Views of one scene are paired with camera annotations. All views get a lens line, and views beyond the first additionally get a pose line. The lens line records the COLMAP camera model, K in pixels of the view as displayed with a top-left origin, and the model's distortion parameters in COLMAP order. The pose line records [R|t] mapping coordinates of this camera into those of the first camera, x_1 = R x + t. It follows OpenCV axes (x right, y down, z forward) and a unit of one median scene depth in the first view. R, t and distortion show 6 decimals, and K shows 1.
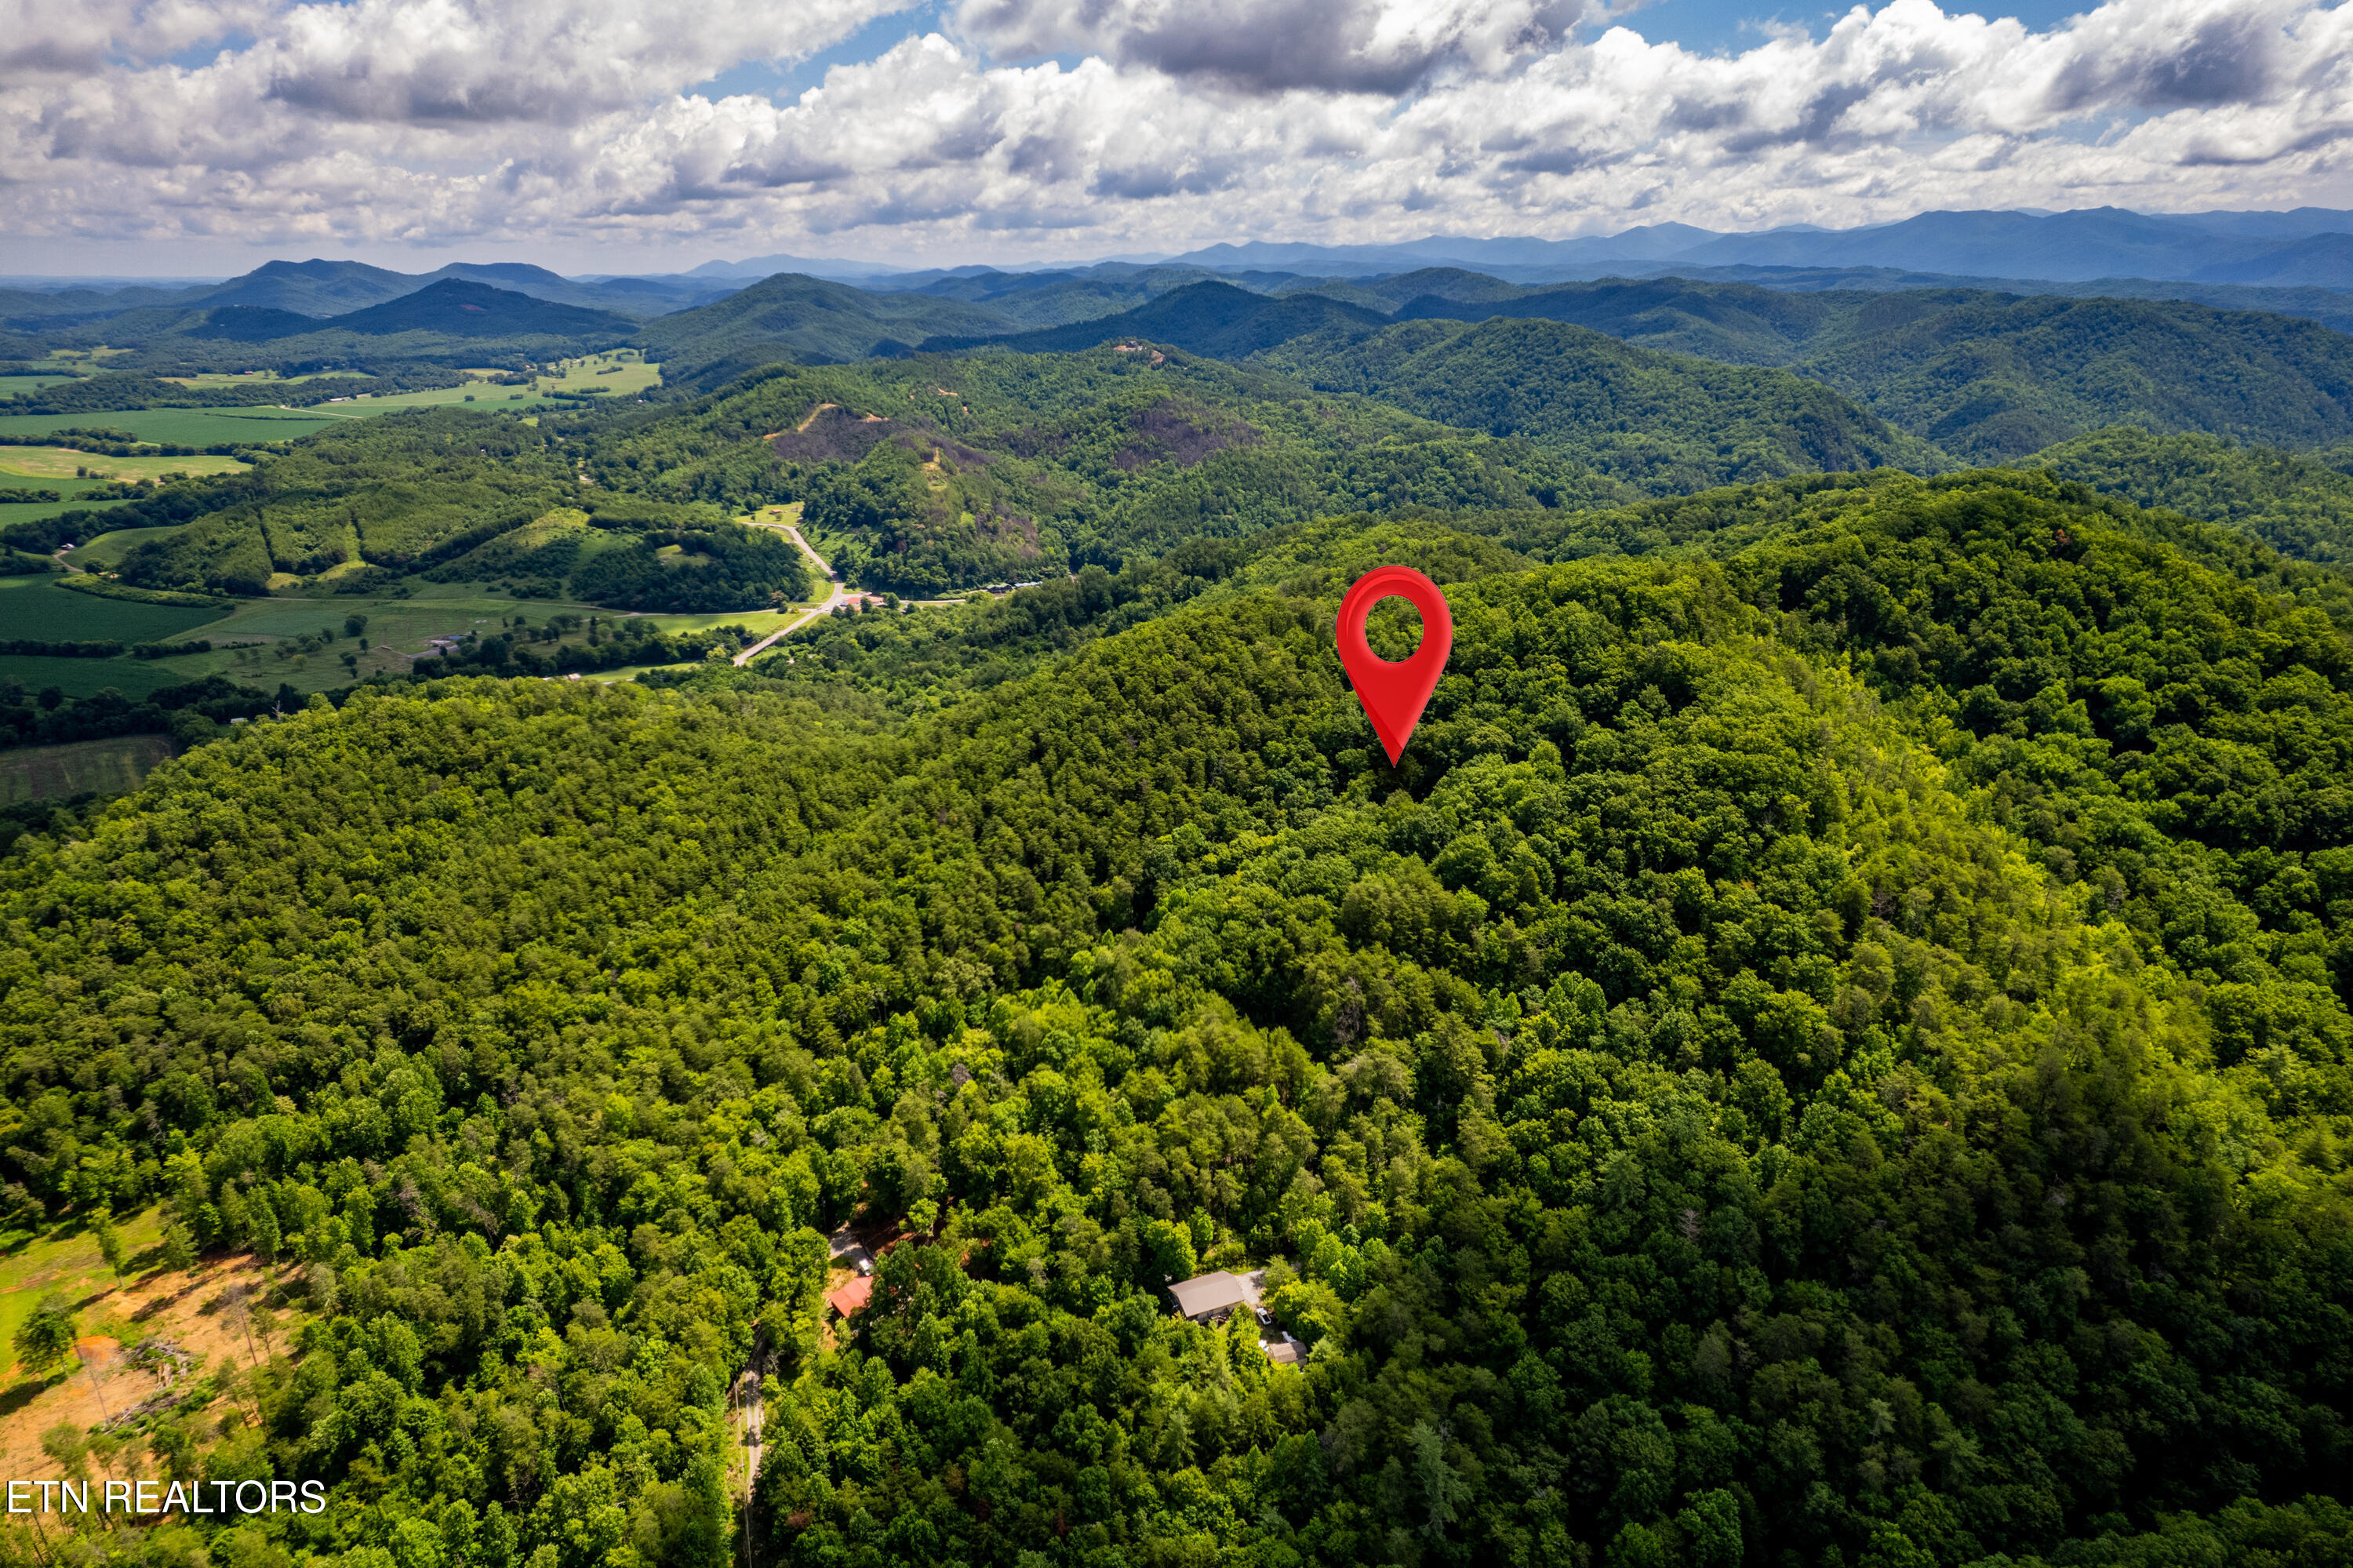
lens RADIAL K [[1506.0, 0, 1183.9], [0, 1506.0, 776.3], [0, 0, 1]] dist [-0.069537, 0.058112]
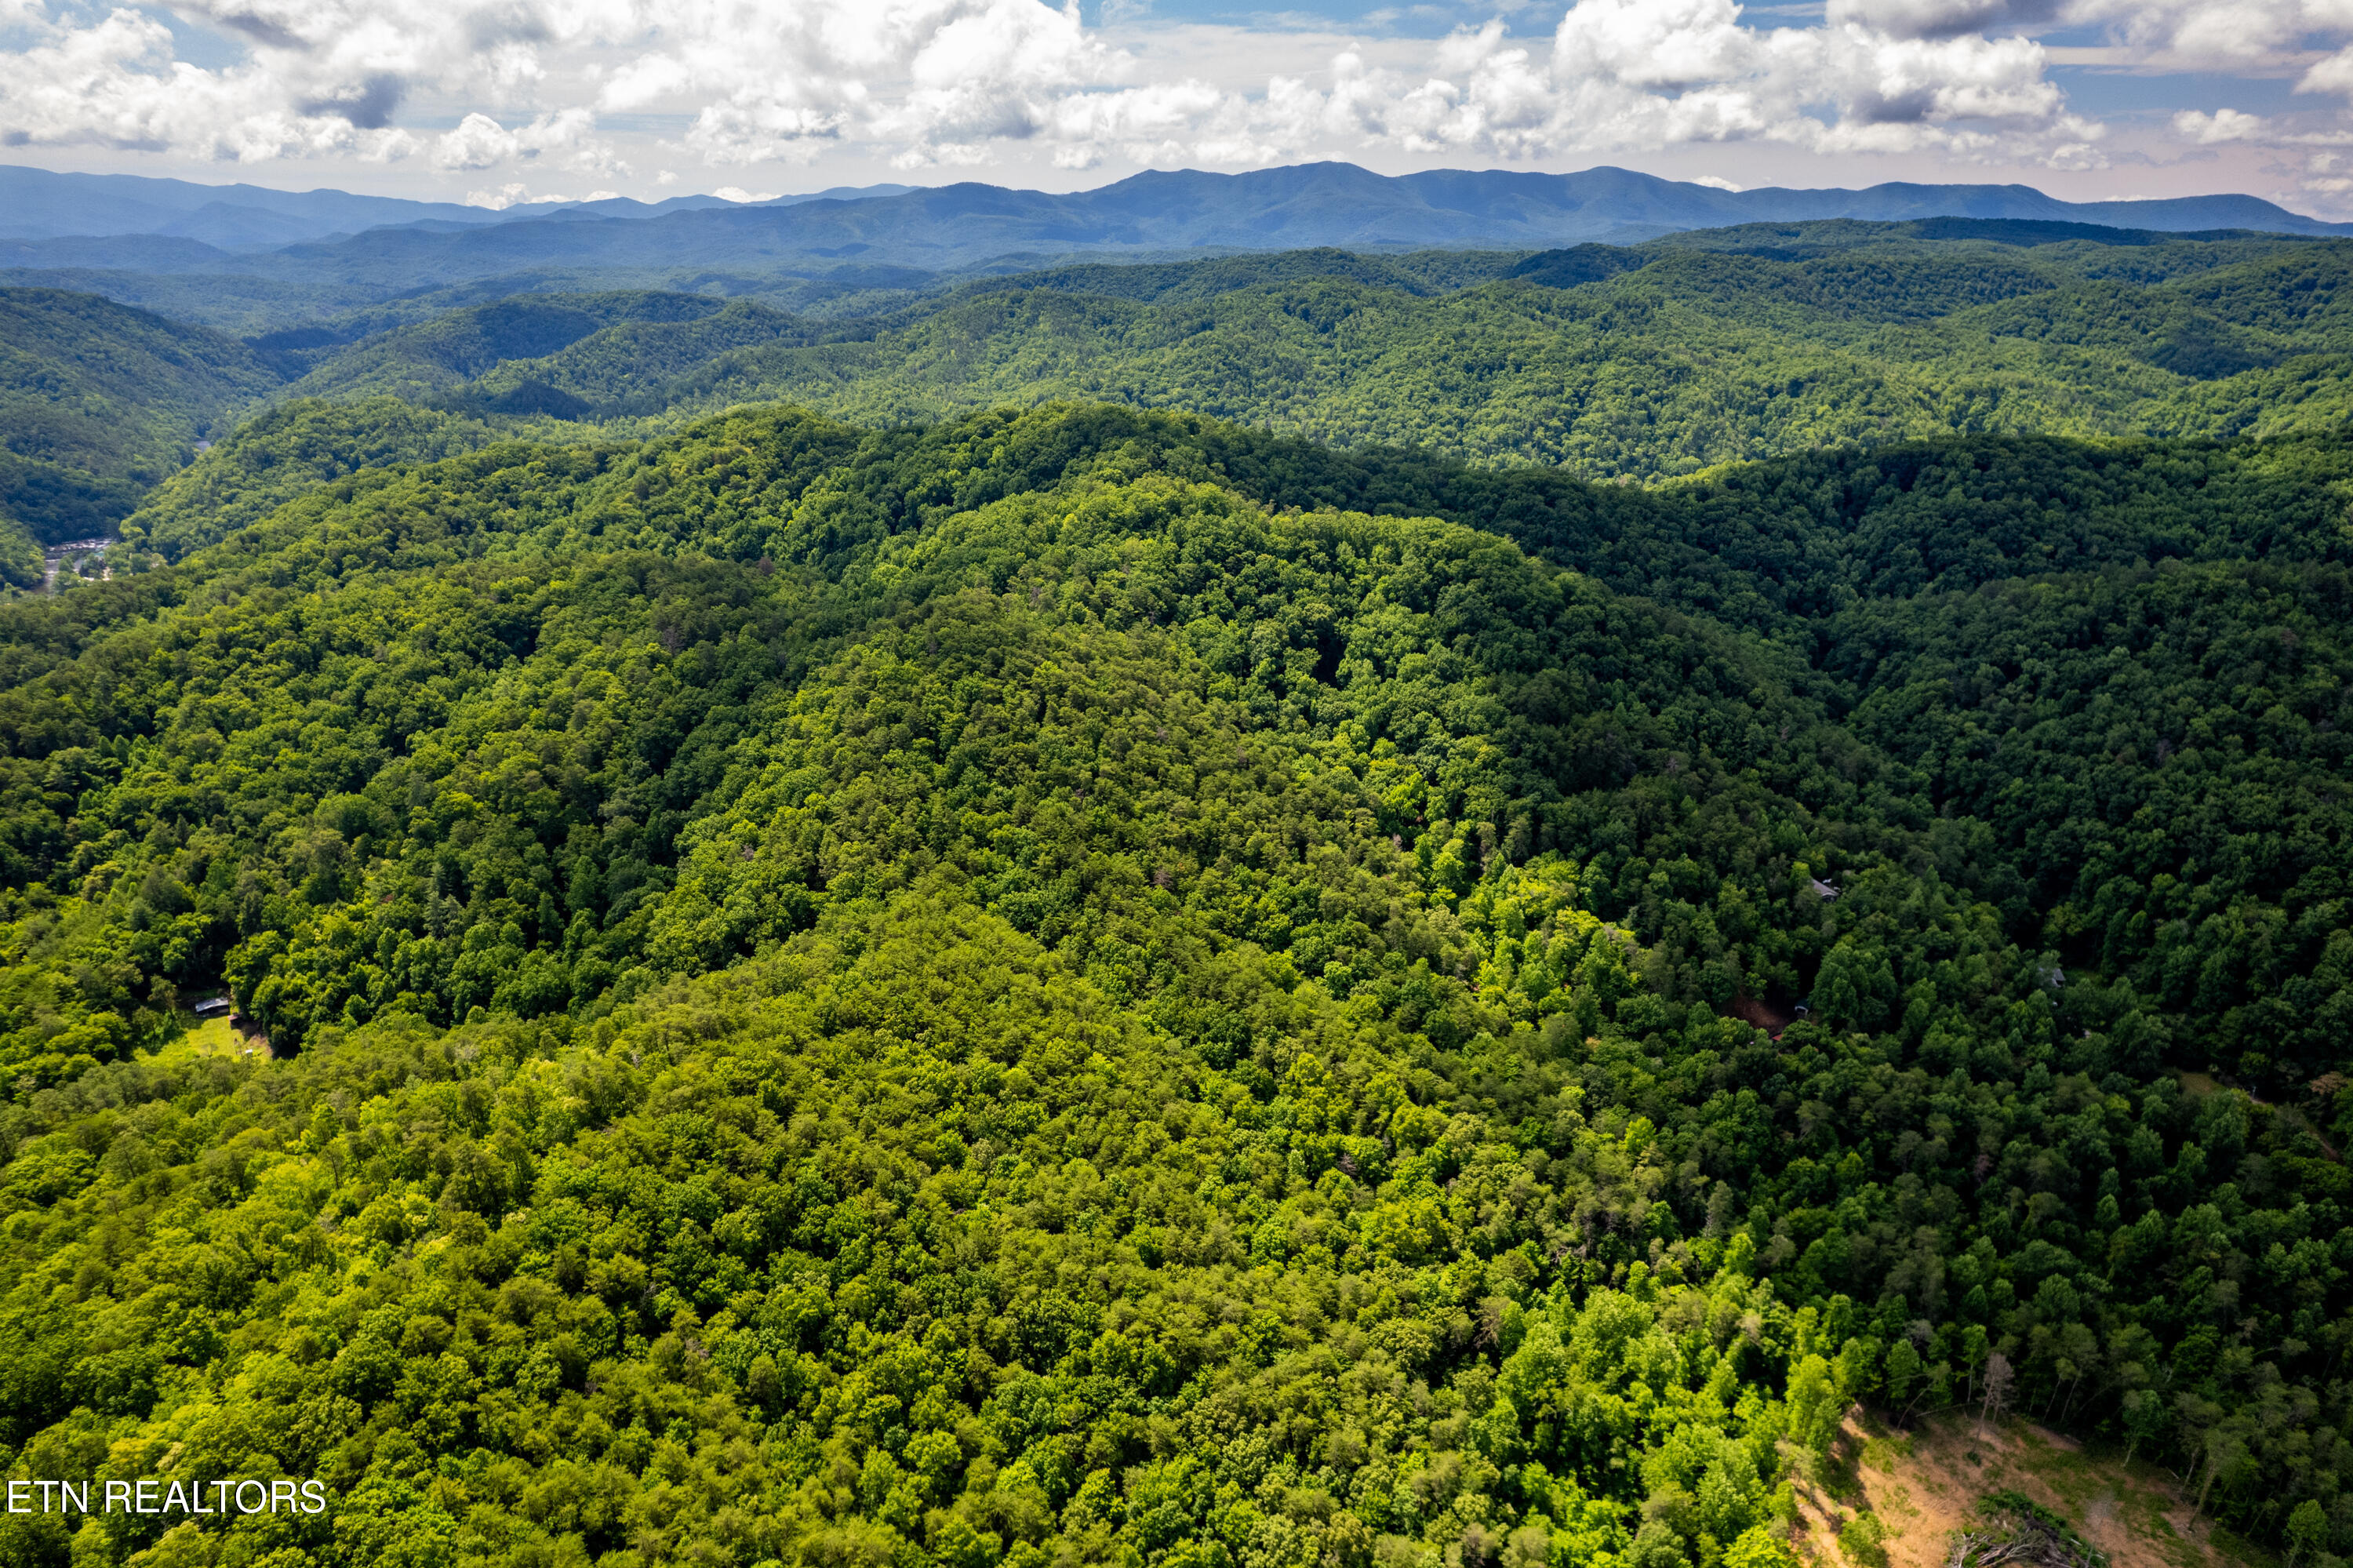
lens RADIAL K [[1506.0, 0, 1167.6], [0, 1506.0, 791.0], [0, 0, 1]] dist [-0.069537, 0.058112]
pose [[0.150065, -0.349323, 0.924907, -0.327099], [0.327484, 0.900253, 0.286878, -0.092336], [-0.932864, 0.259842, 0.249494, 0.261801]]
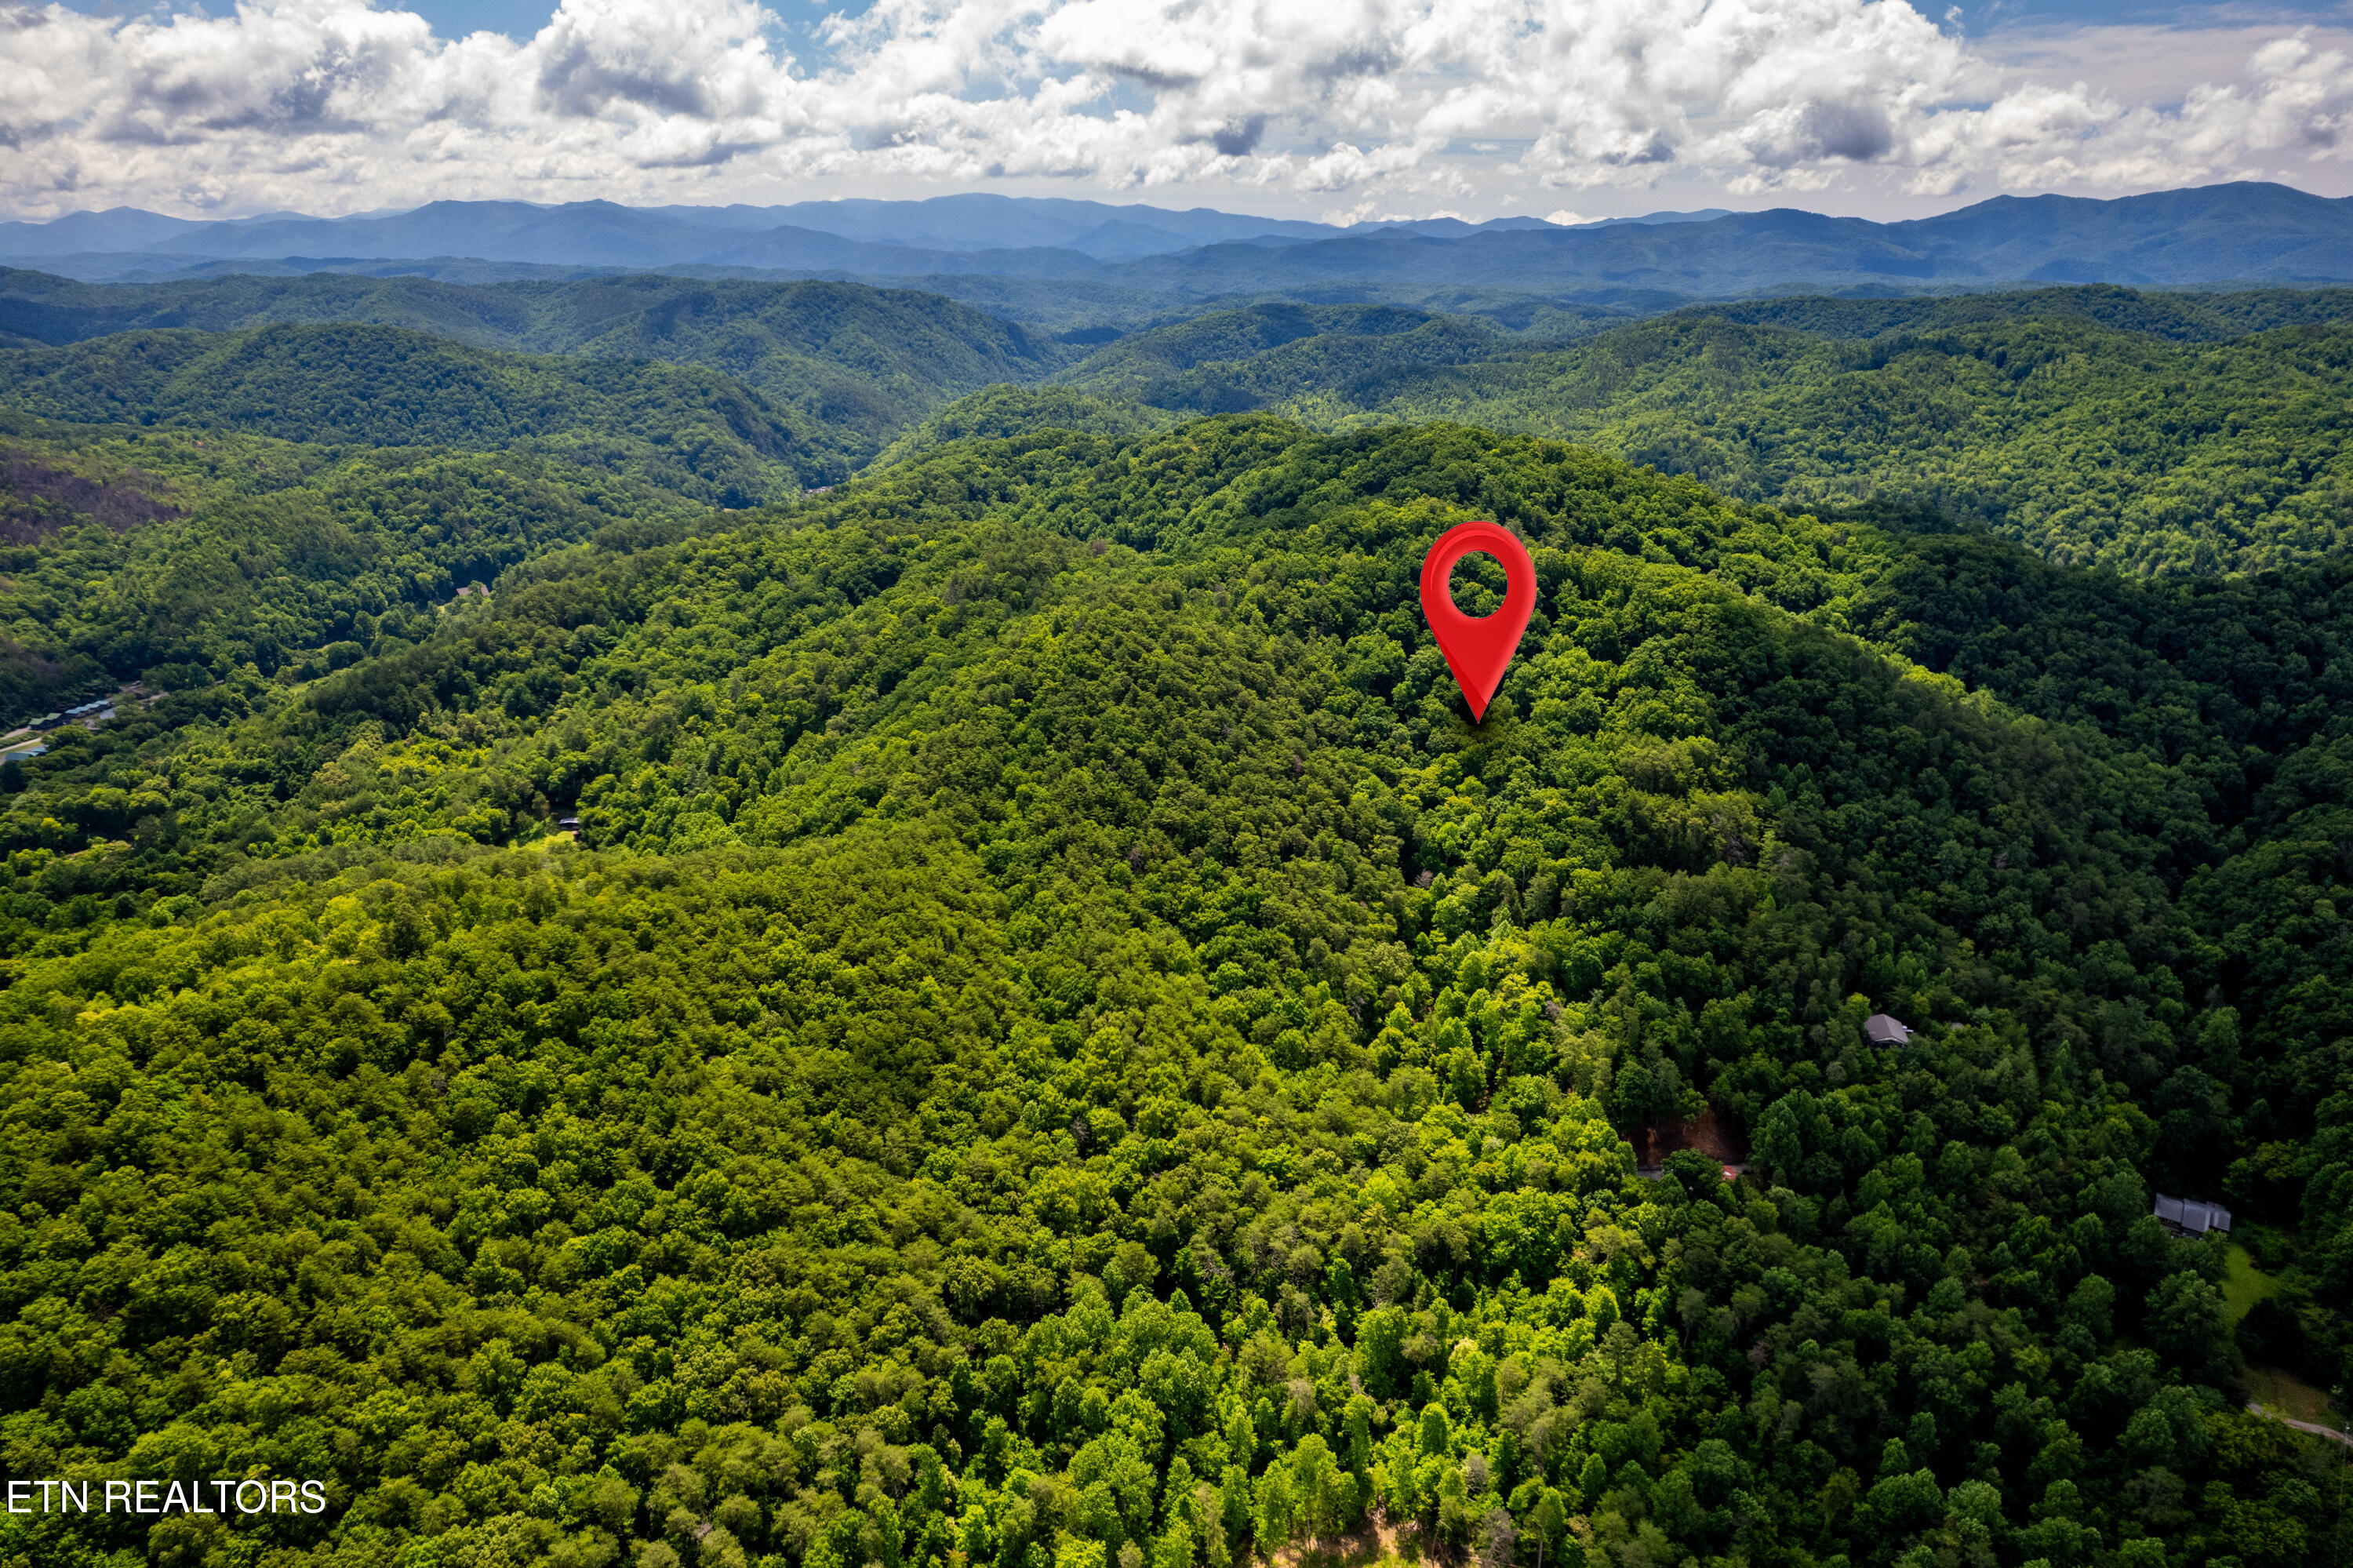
lens RADIAL K [[1506.0, 0, 1173.3], [0, 1506.0, 773.9], [0, 0, 1]] dist [-0.069537, 0.058112]
pose [[0.617297, -0.257916, 0.743252, -0.284679], [0.254469, 0.959408, 0.121580, -0.044286], [-0.744440, 0.114084, 0.657871, 0.122070]]
